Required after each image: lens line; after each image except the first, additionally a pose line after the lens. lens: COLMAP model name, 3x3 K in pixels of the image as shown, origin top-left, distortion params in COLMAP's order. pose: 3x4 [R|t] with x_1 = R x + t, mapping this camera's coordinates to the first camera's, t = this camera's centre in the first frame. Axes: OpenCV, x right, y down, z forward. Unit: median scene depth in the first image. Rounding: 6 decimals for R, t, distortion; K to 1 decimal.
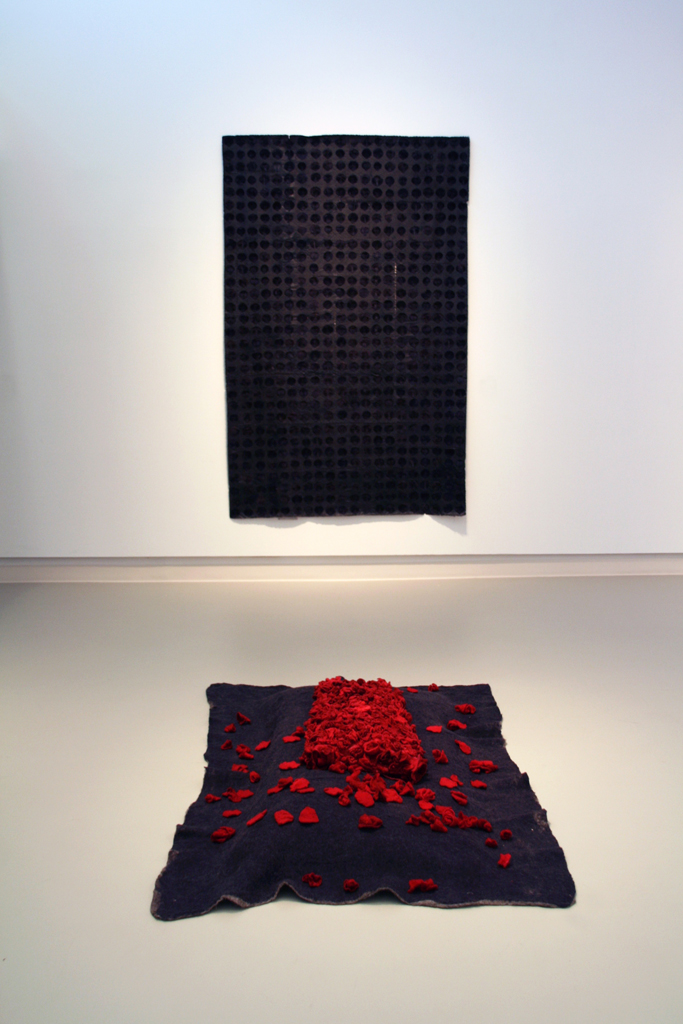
lens RADIAL K [[1124.5, 0, 341.5], [0, 1124.5, 512.0], [0, 0, 1]] dist [-0.032107, -0.006263]
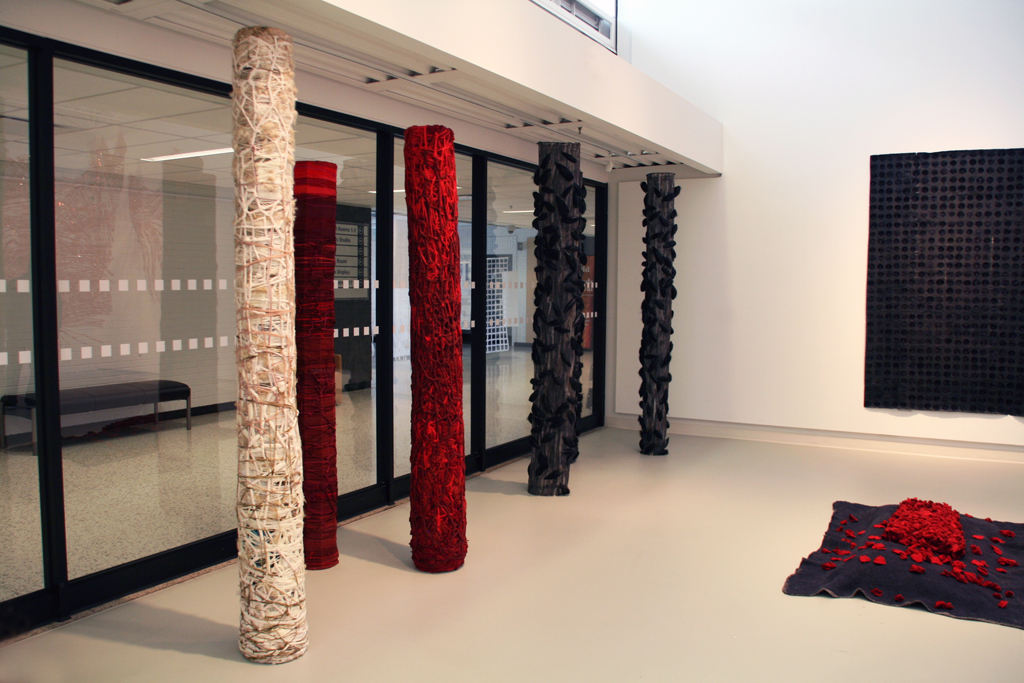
lens RADIAL K [[861.3, 0, 512.0], [0, 861.3, 341.5], [0, 0, 1]] dist [-0.203022, 0.163175]
pose [[0.863201, 0.039259, -0.503332, 0.049051], [-0.085486, 0.993942, -0.069080, 0.034474], [0.497571, 0.102658, 0.861327, -0.182891]]
